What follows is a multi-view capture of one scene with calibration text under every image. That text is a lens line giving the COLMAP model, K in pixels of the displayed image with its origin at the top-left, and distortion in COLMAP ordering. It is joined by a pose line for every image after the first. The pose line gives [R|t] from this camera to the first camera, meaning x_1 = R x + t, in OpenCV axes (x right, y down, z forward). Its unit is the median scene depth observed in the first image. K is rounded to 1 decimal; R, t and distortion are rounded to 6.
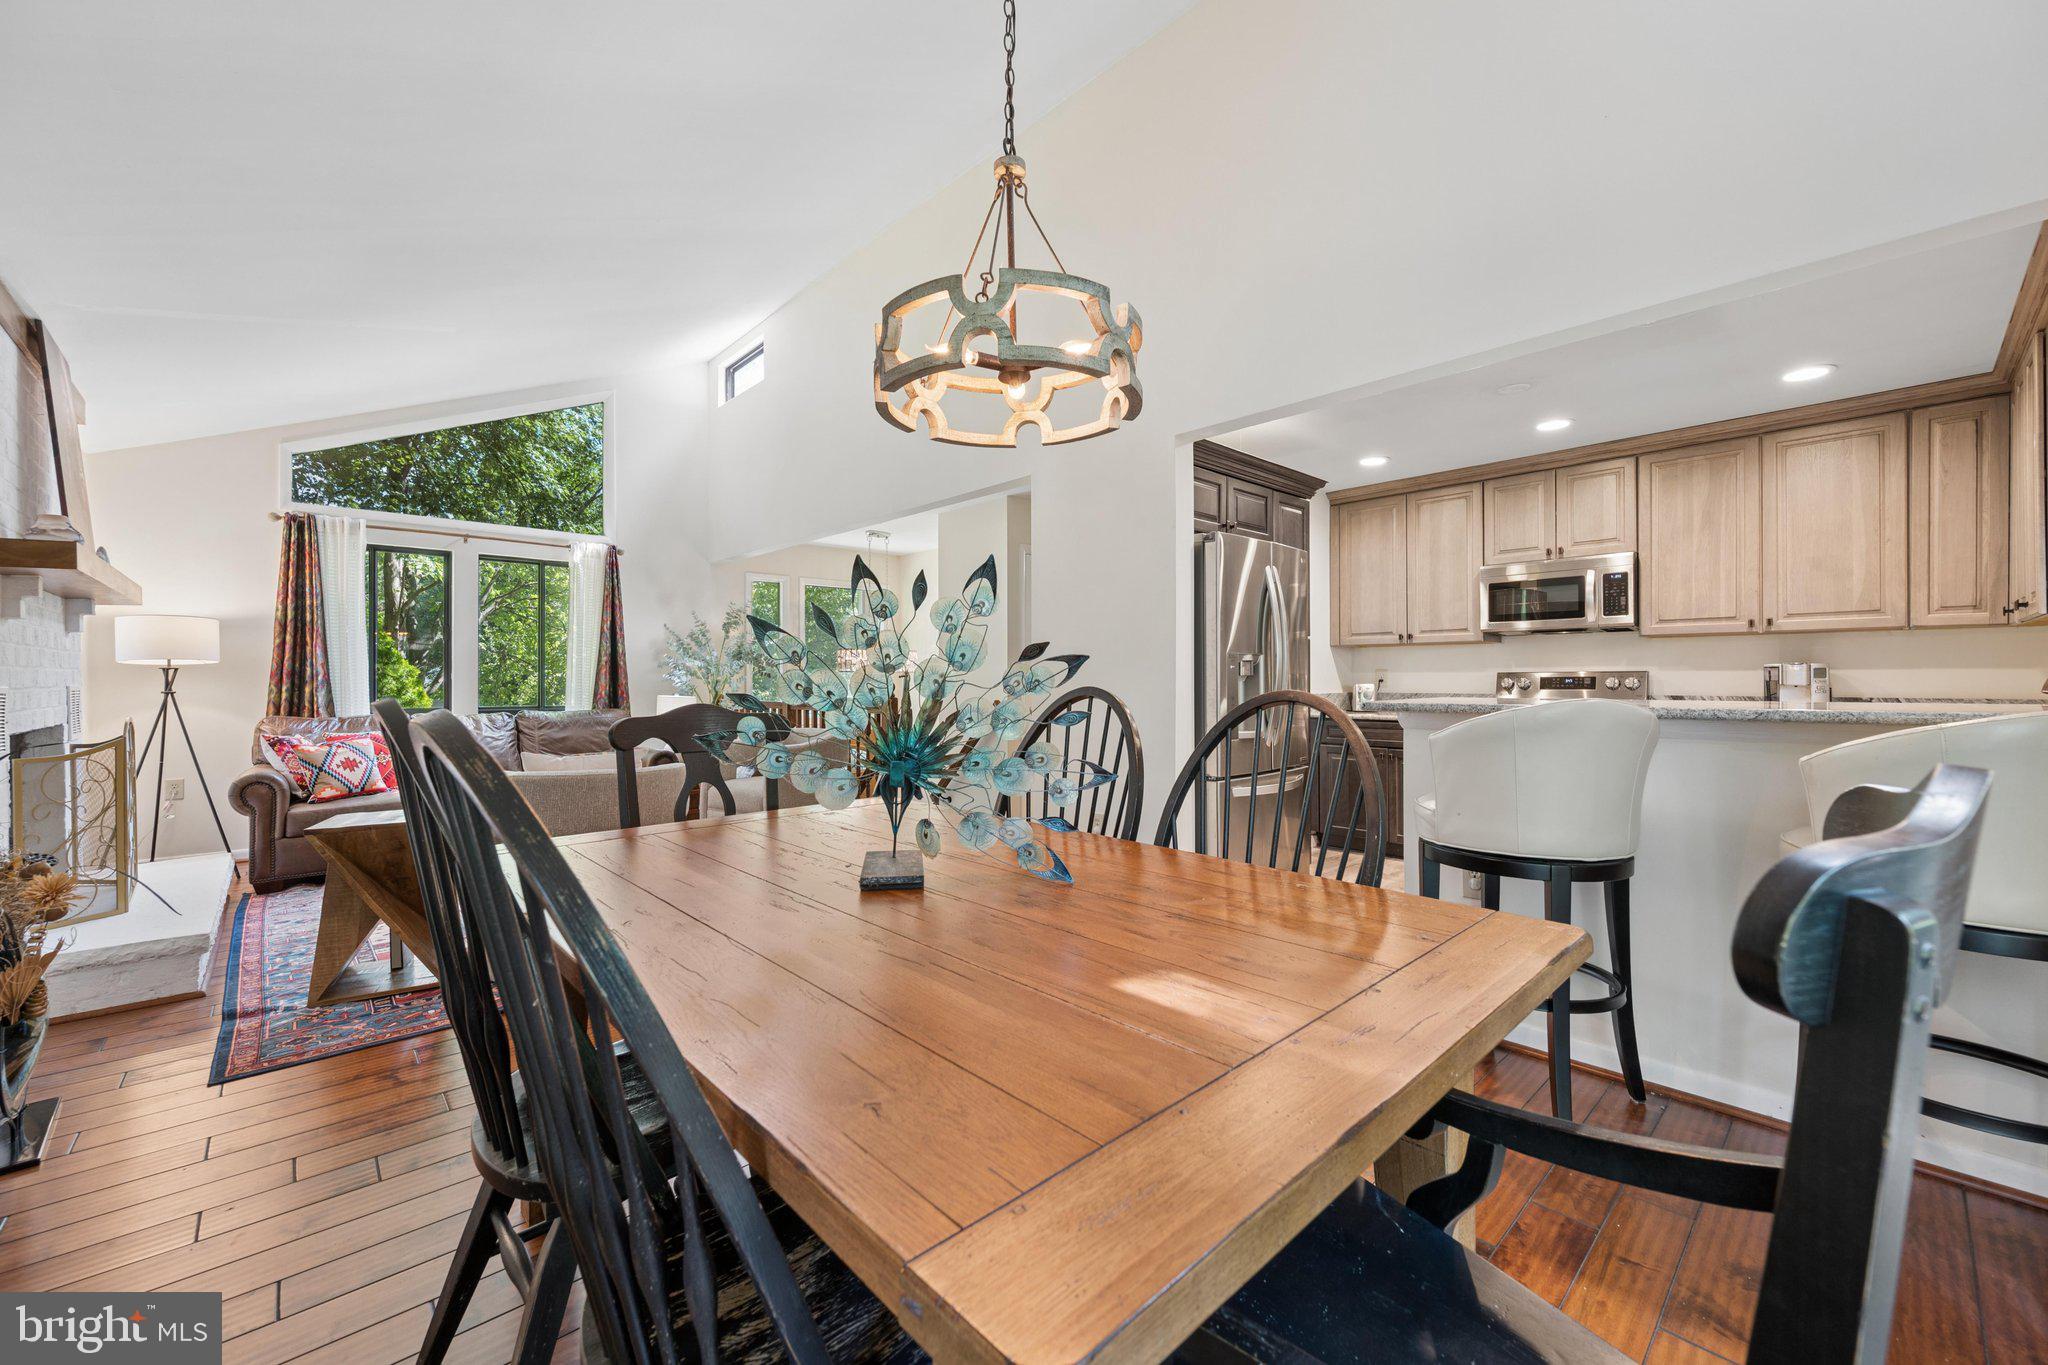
lens RADIAL K [[801.6, 0, 1022.5], [0, 801.6, 679.3], [0, 0, 1]] dist [-0.002781, 0.000777]
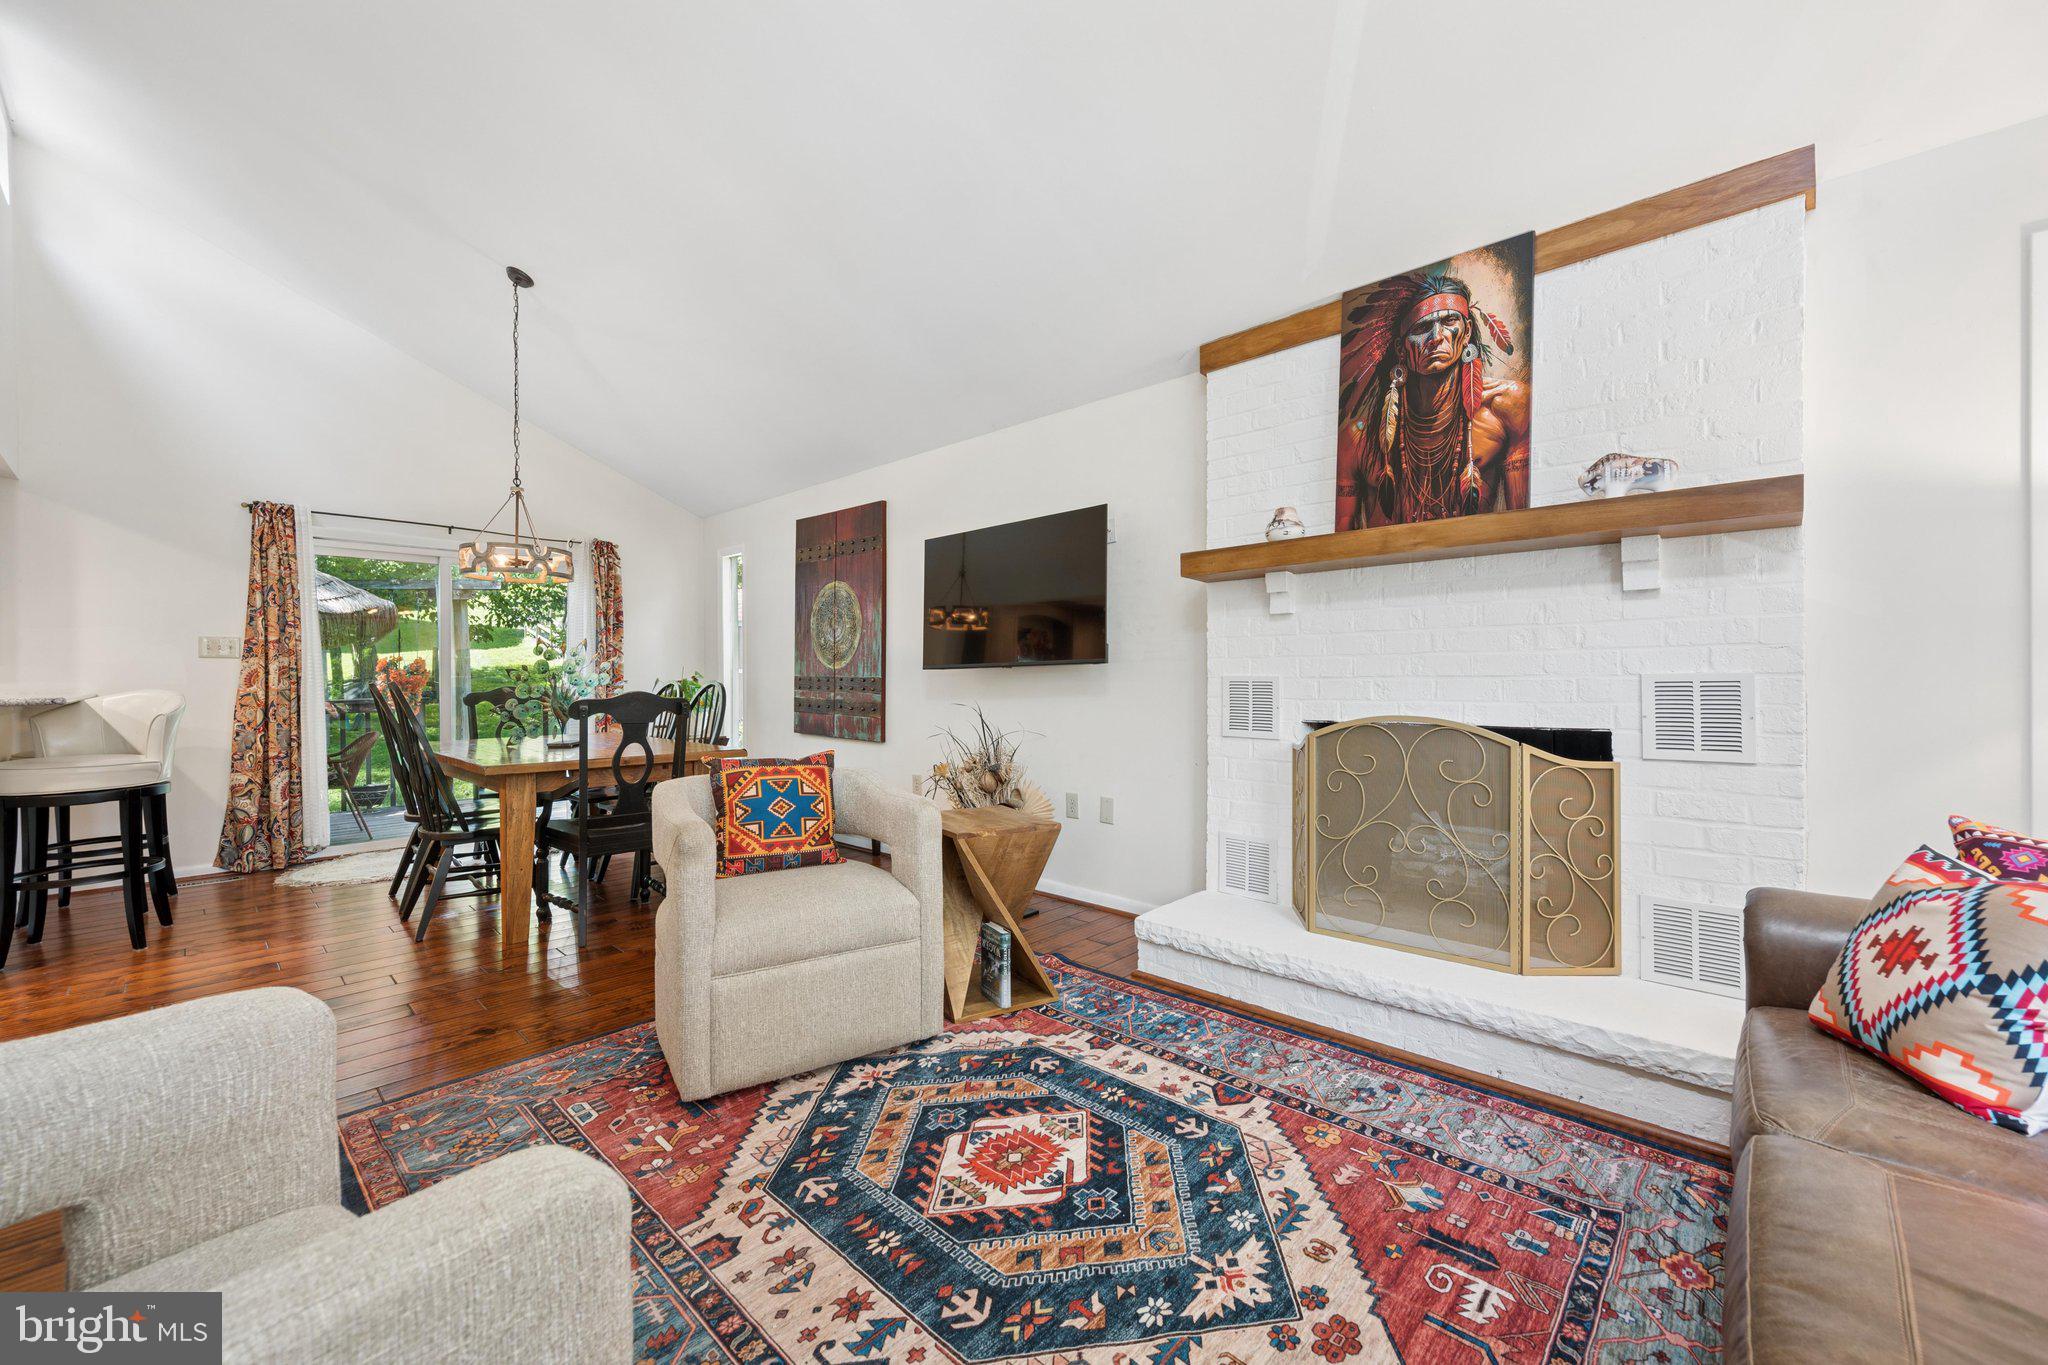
lens RADIAL K [[801.6, 0, 1026.5], [0, 801.6, 676.4], [0, 0, 1]] dist [-0.002781, 0.000777]
pose [[-0.997520, 0.008853, -0.069818, -0.492283], [0.008885, 0.999961, -0.000154, 0.004494], [0.069814, -0.000774, -0.997560, 1.223081]]
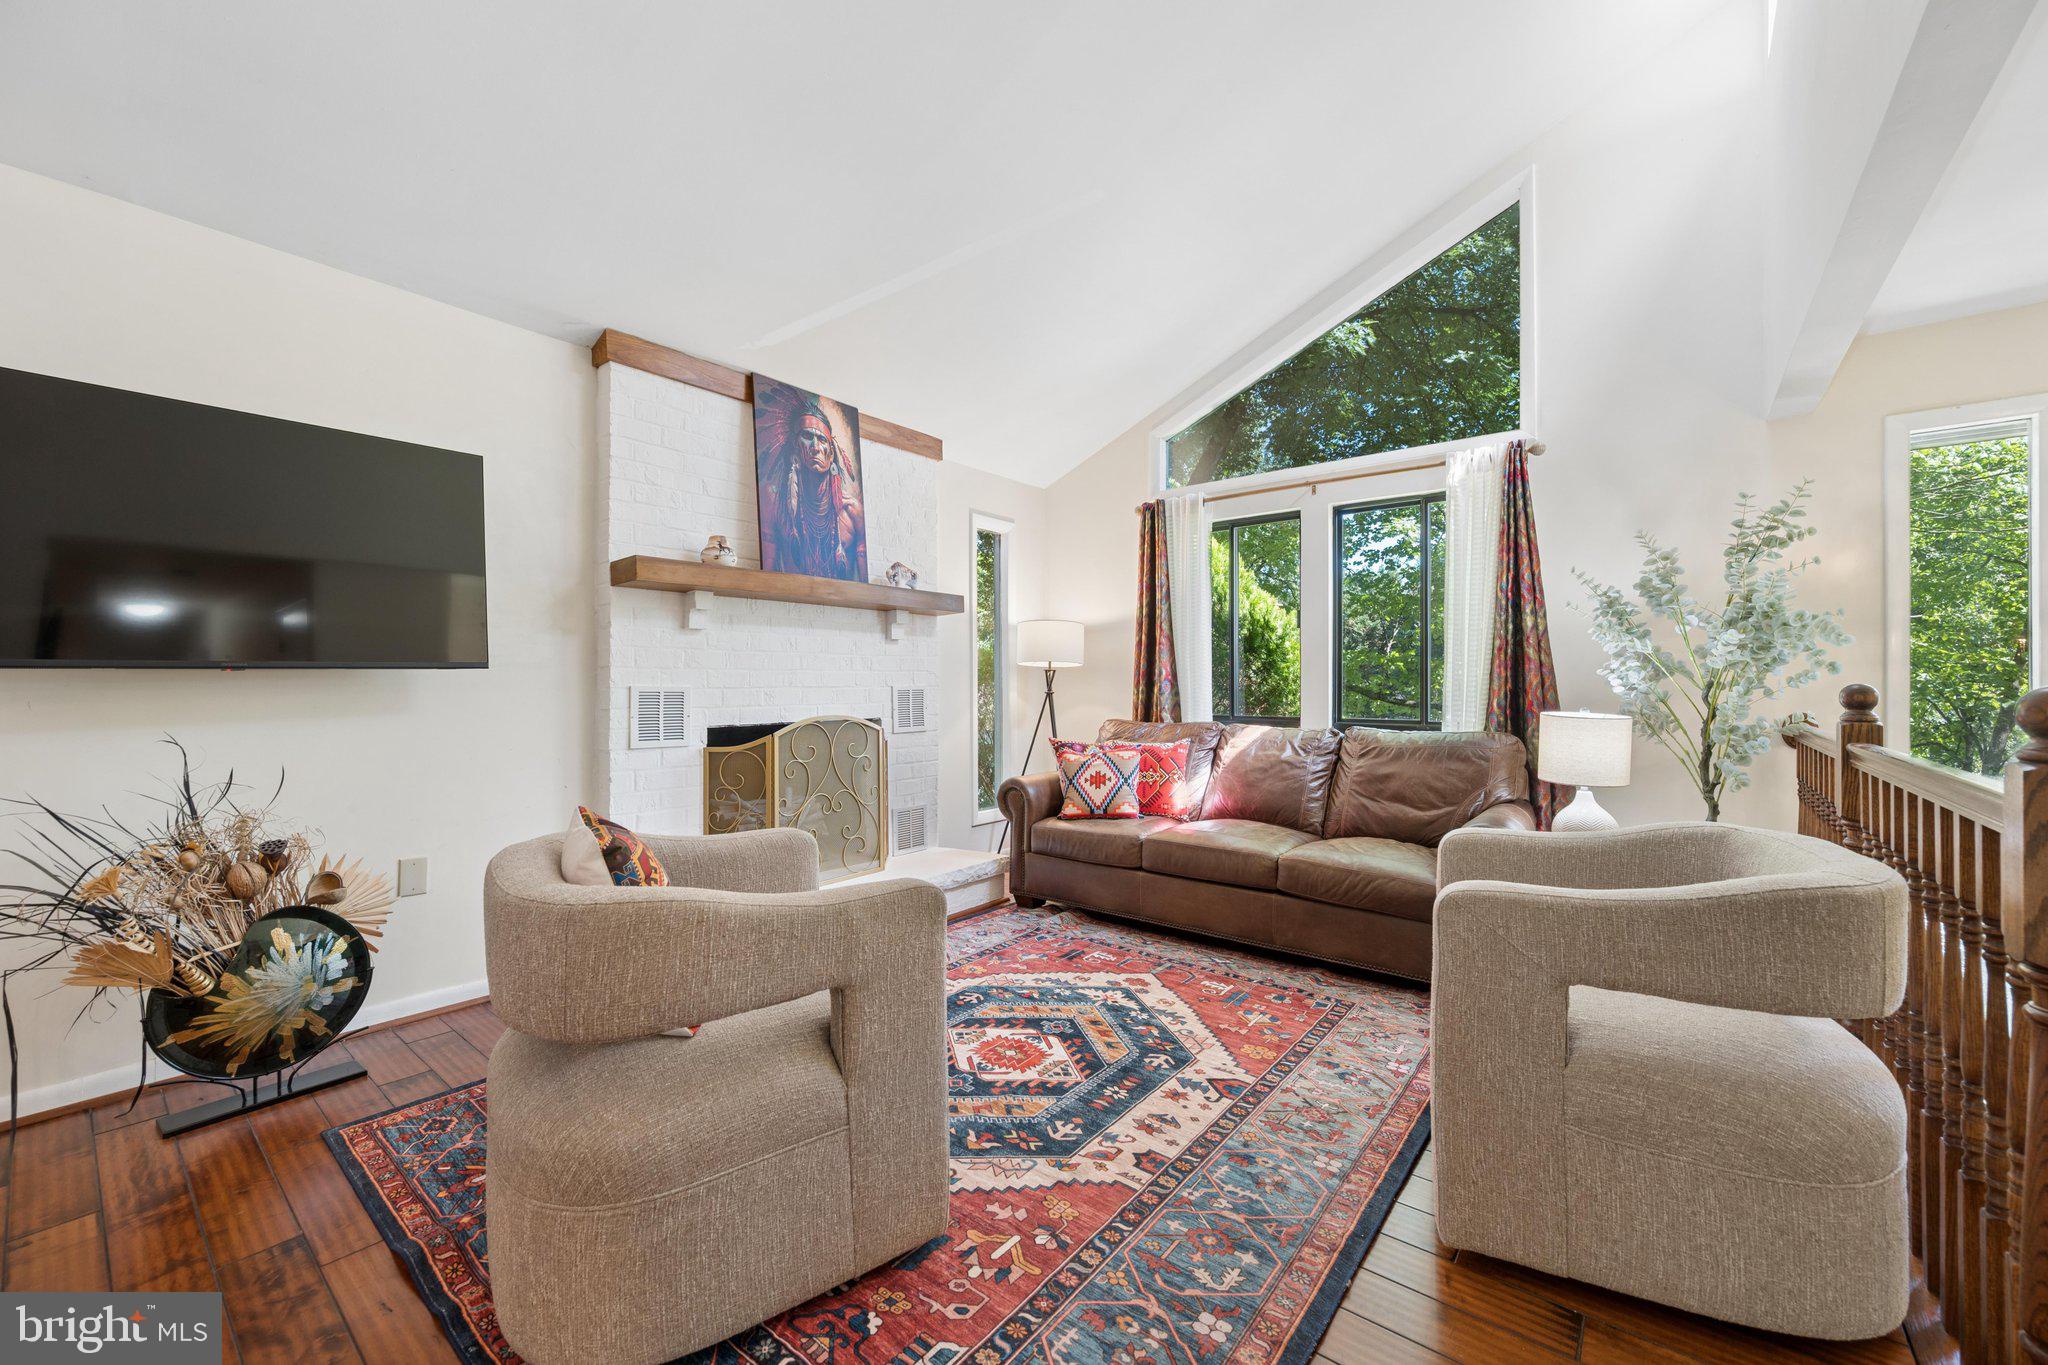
lens RADIAL K [[801.6, 0, 1019.0], [0, 801.6, 678.8], [0, 0, 1]] dist [-0.002781, 0.000777]
pose [[0.141009, -0.004044, -0.990000, -0.007770], [0.000695, 0.999992, -0.003986, 0.001857], [0.990008, -0.000126, 0.141011, 0.770651]]
